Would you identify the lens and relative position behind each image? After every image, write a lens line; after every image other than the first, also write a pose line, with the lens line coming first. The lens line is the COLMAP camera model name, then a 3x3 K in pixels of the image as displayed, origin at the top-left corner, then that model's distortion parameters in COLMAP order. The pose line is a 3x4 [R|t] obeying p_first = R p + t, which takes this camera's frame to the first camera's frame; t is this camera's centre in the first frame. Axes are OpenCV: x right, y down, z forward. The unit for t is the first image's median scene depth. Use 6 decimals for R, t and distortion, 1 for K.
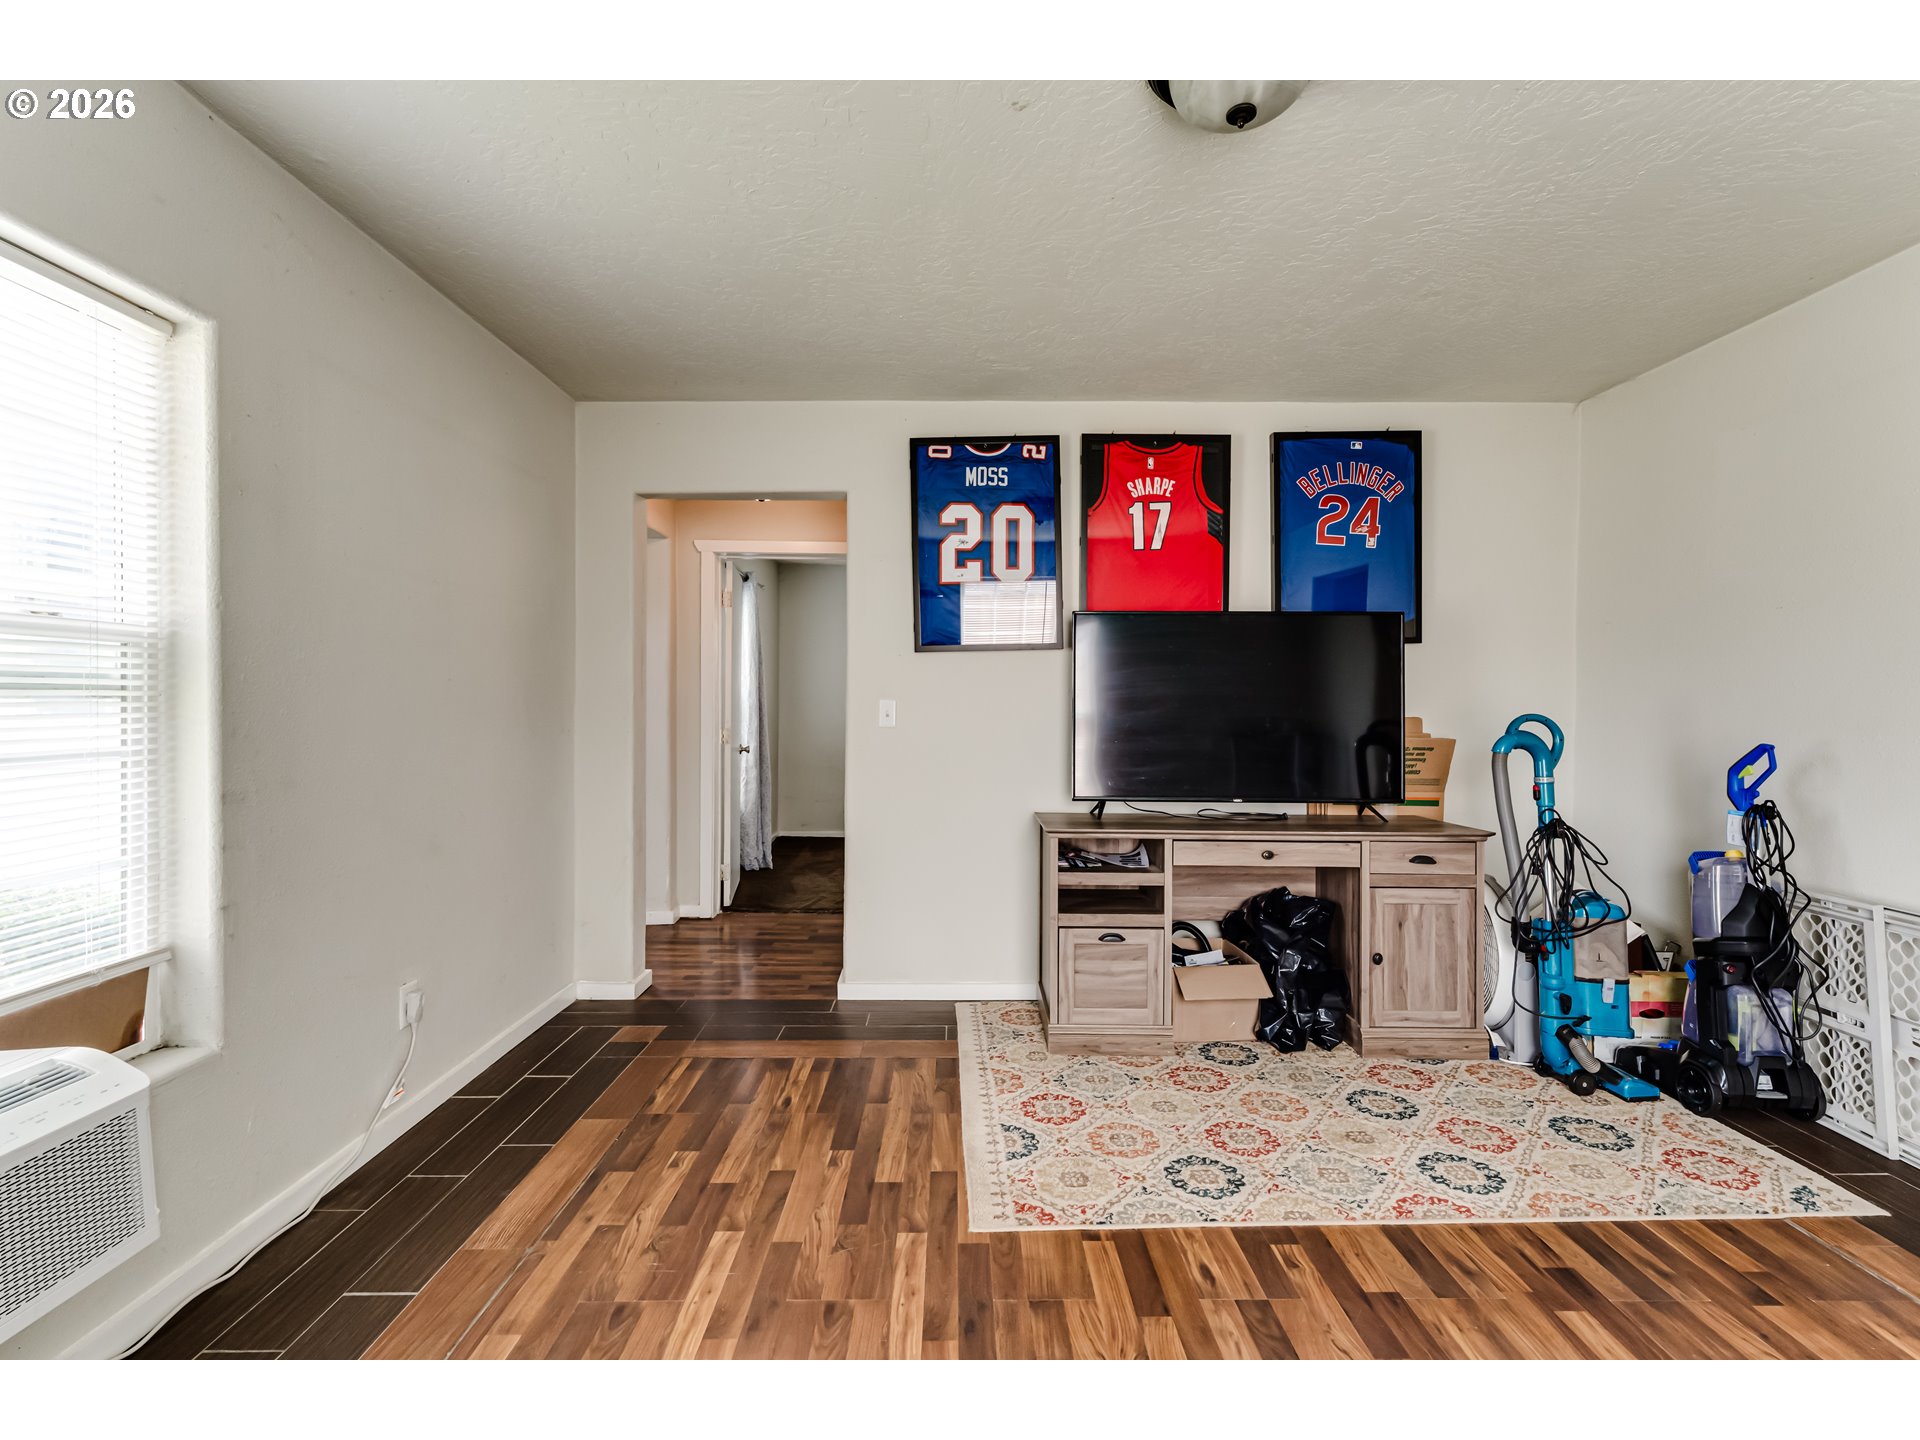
lens RADIAL K [[875.5, 0, 955.7], [0, 875.5, 713.3], [0, 0, 1]] dist [-0.001117, -0.000303]
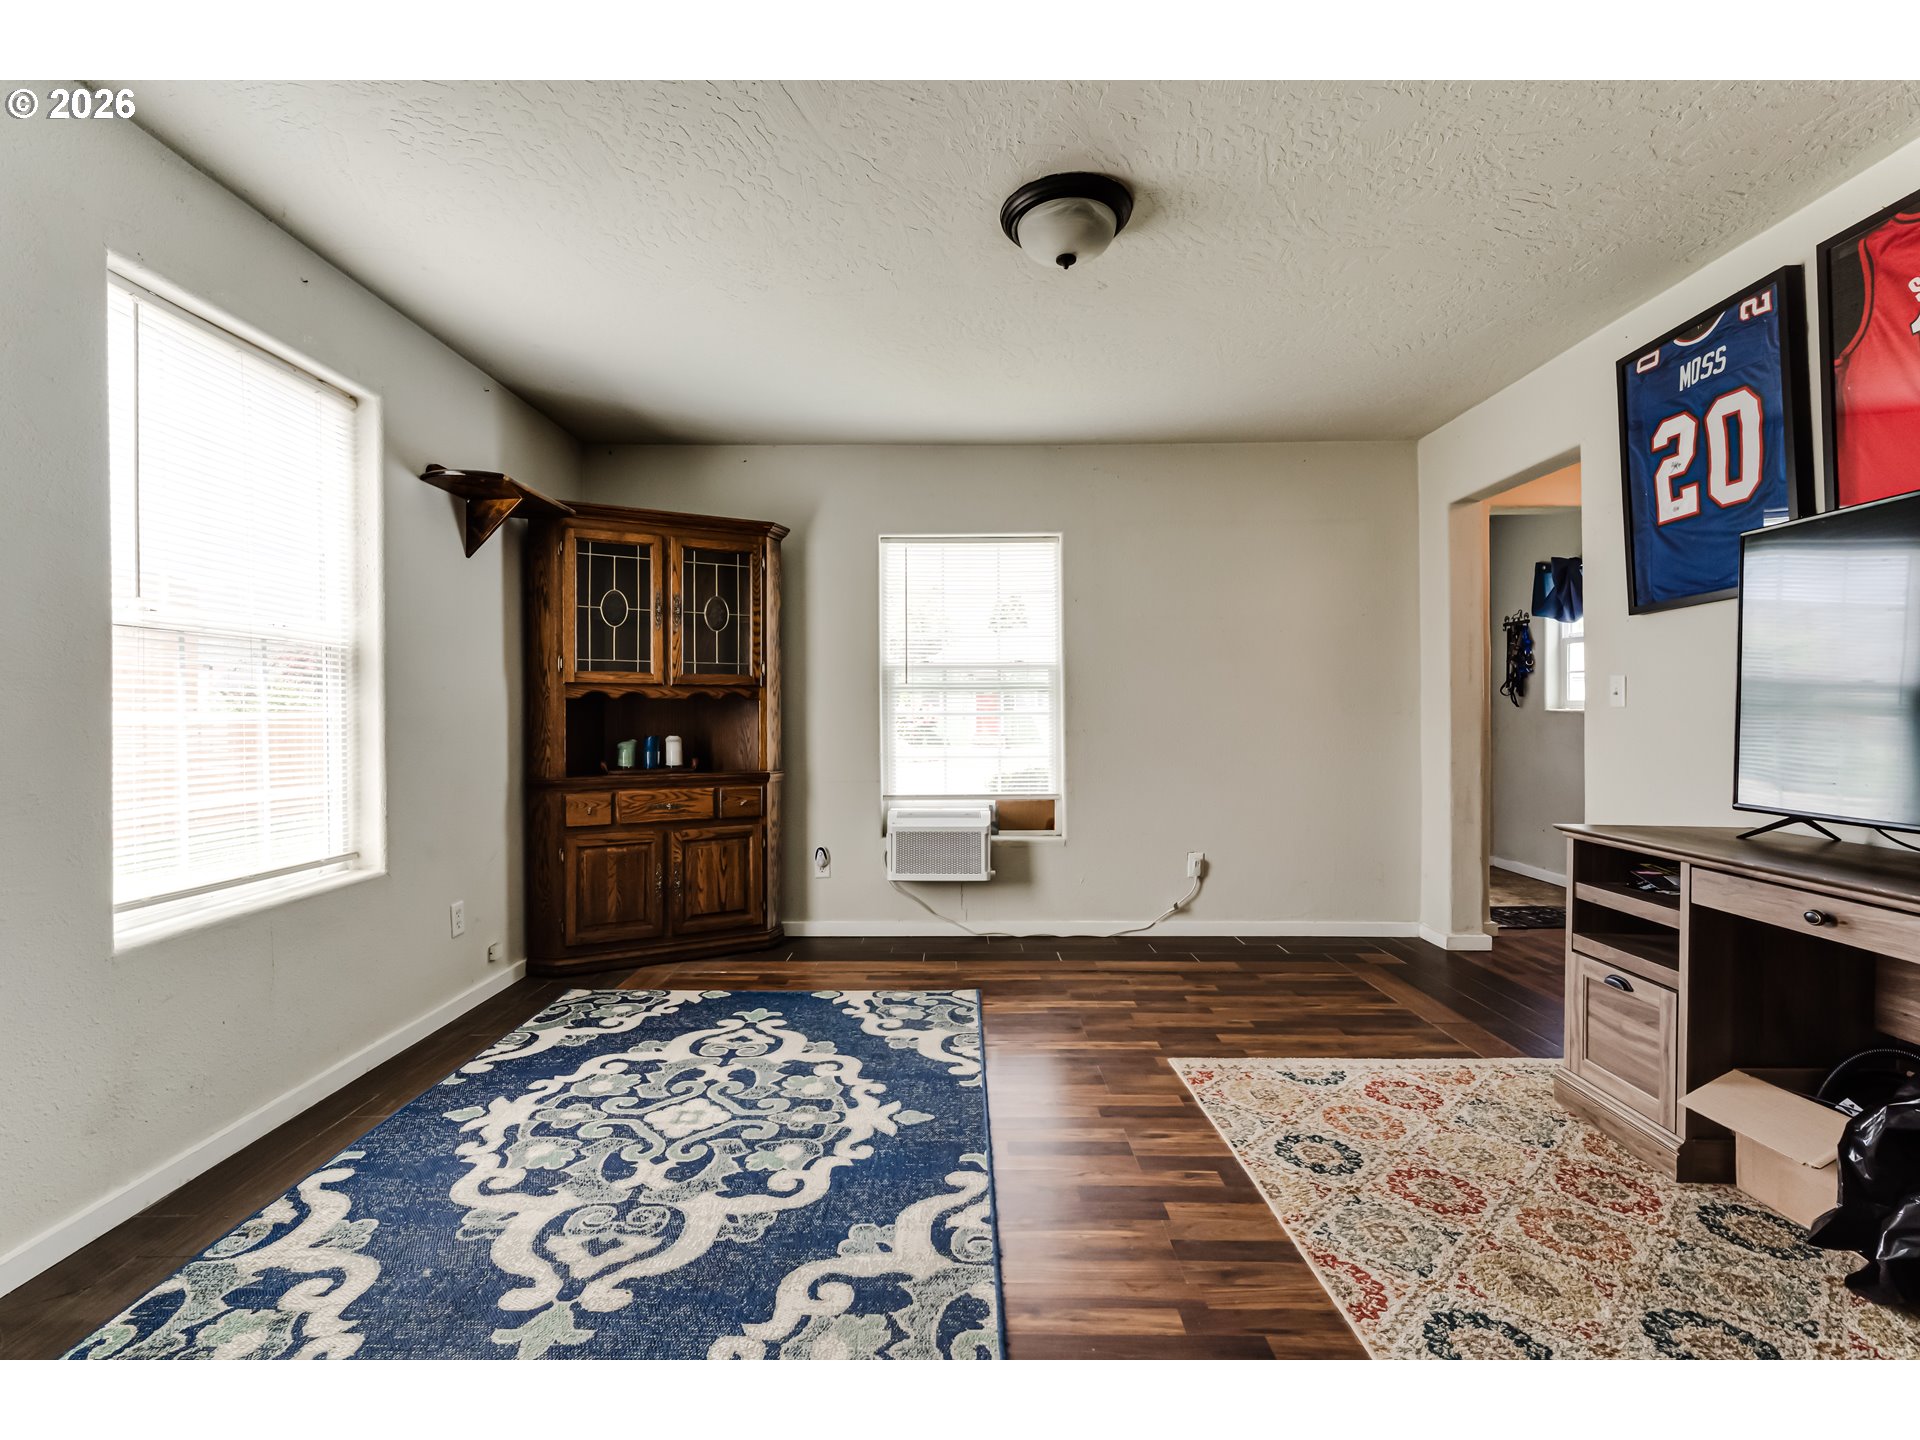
lens RADIAL K [[875.5, 0, 955.7], [0, 875.5, 713.3], [0, 0, 1]] dist [-0.001117, -0.000303]
pose [[-0.006832, -0.004188, -0.999968, 0.784754], [-0.003104, 0.999987, -0.004166, 0.027670], [0.999972, 0.003076, -0.006845, 0.373504]]
